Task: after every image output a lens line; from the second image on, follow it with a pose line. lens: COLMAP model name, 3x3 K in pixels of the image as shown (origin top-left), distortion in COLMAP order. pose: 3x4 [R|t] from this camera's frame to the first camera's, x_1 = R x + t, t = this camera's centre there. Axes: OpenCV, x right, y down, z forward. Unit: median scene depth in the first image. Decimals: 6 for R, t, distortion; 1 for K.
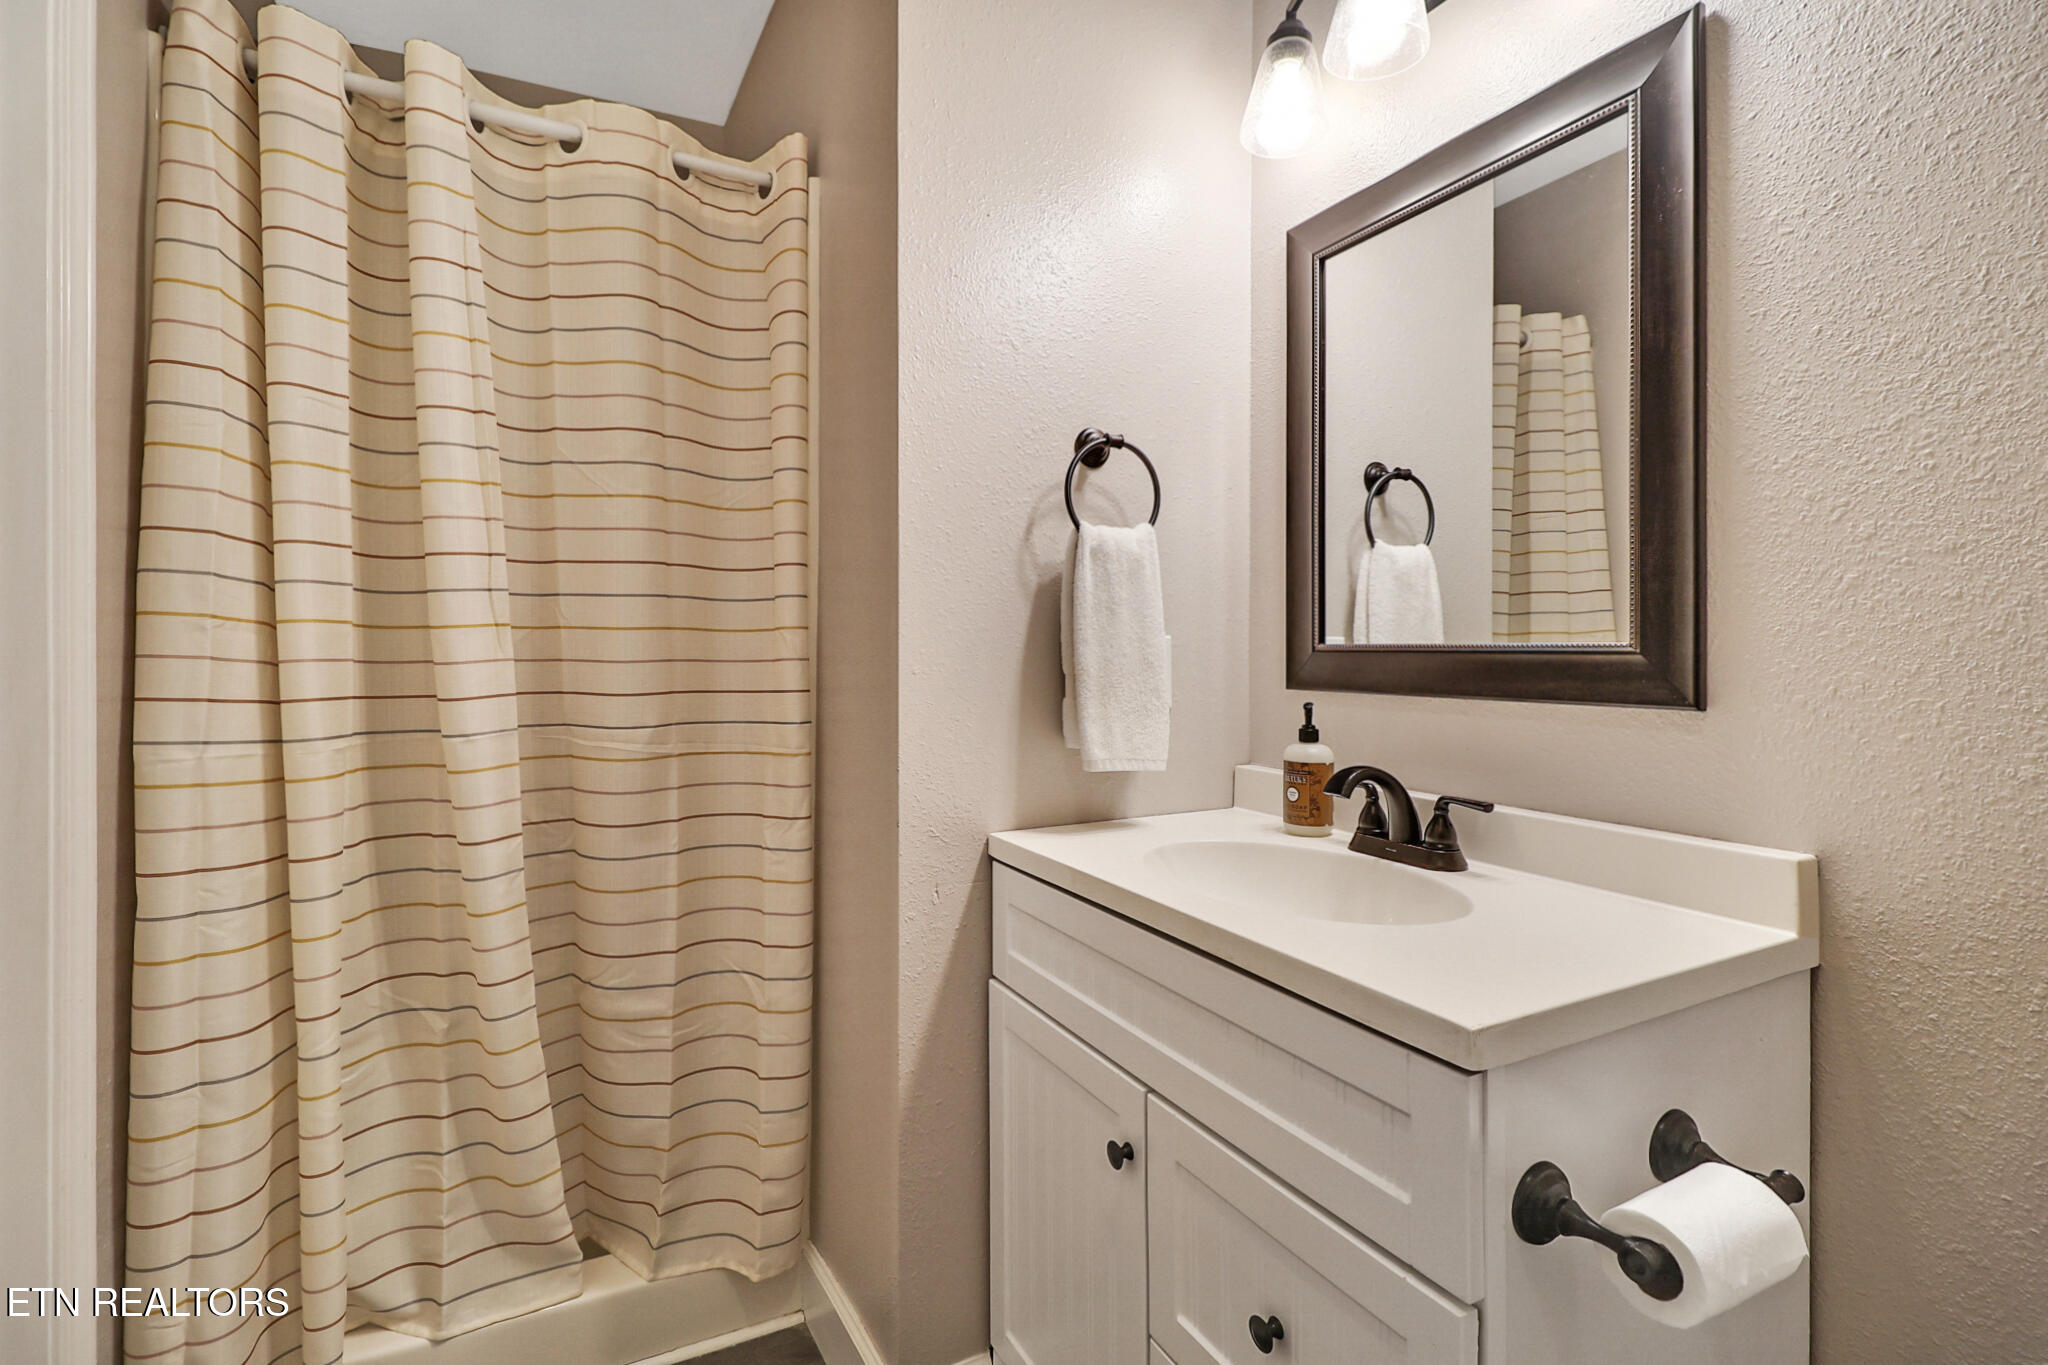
lens RADIAL K [[941.5, 0, 1008.7], [0, 941.5, 651.8], [0, 0, 1]] dist [0.003308, -0.014174]
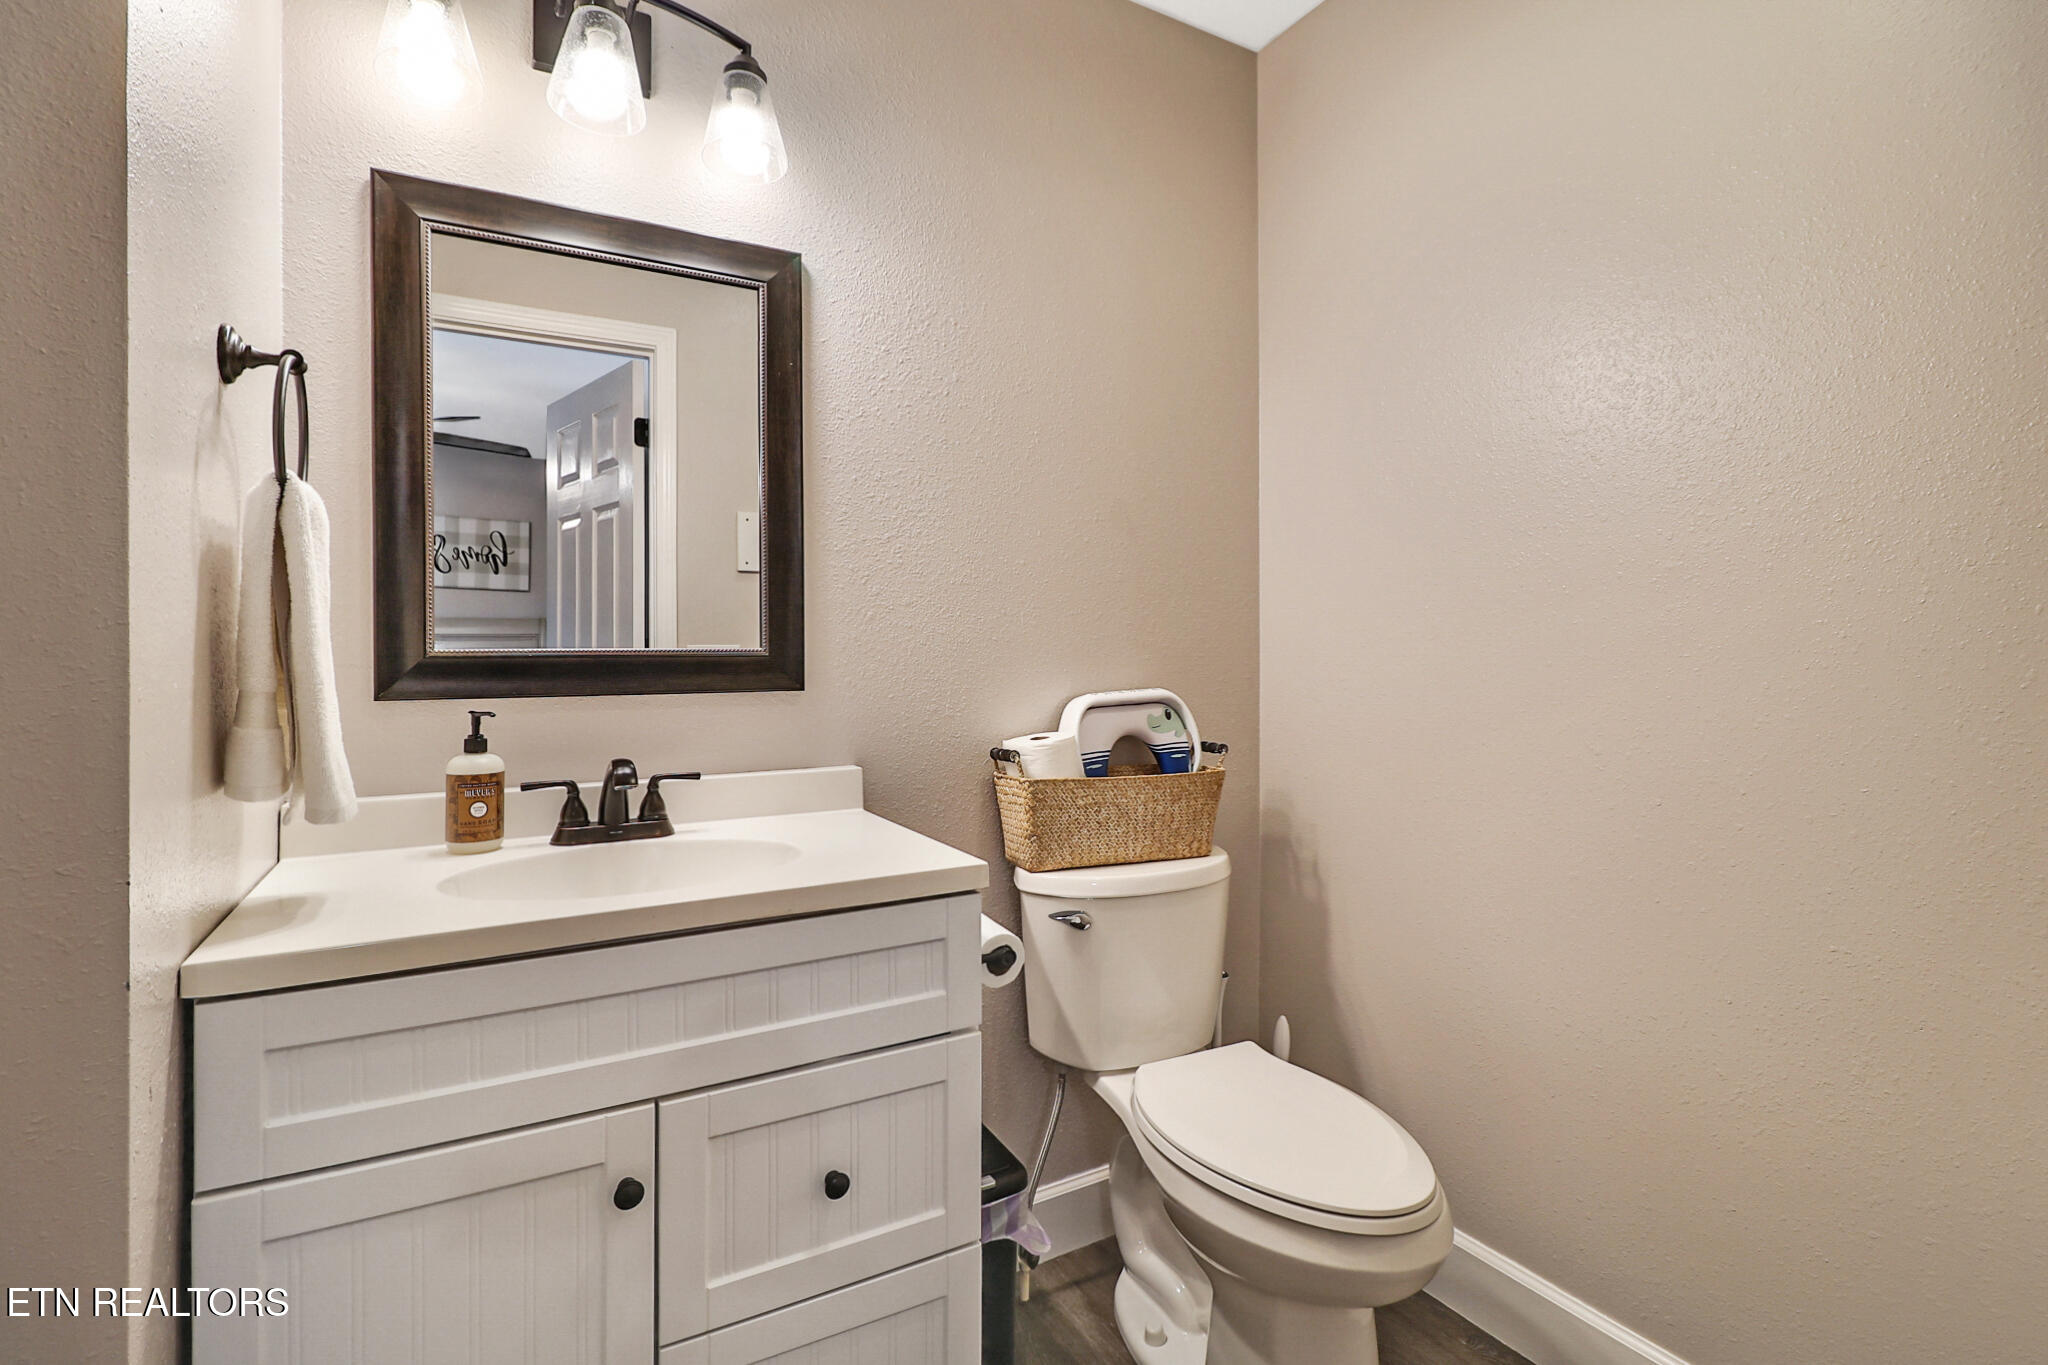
lens RADIAL K [[941.5, 0, 1008.7], [0, 941.5, 651.8], [0, 0, 1]] dist [0.003308, -0.014174]
pose [[-0.046073, 0.001605, 0.998937, -0.784055], [0.006340, 0.999979, -0.001314, -0.000374], [-0.998918, 0.006272, -0.046082, 0.621618]]
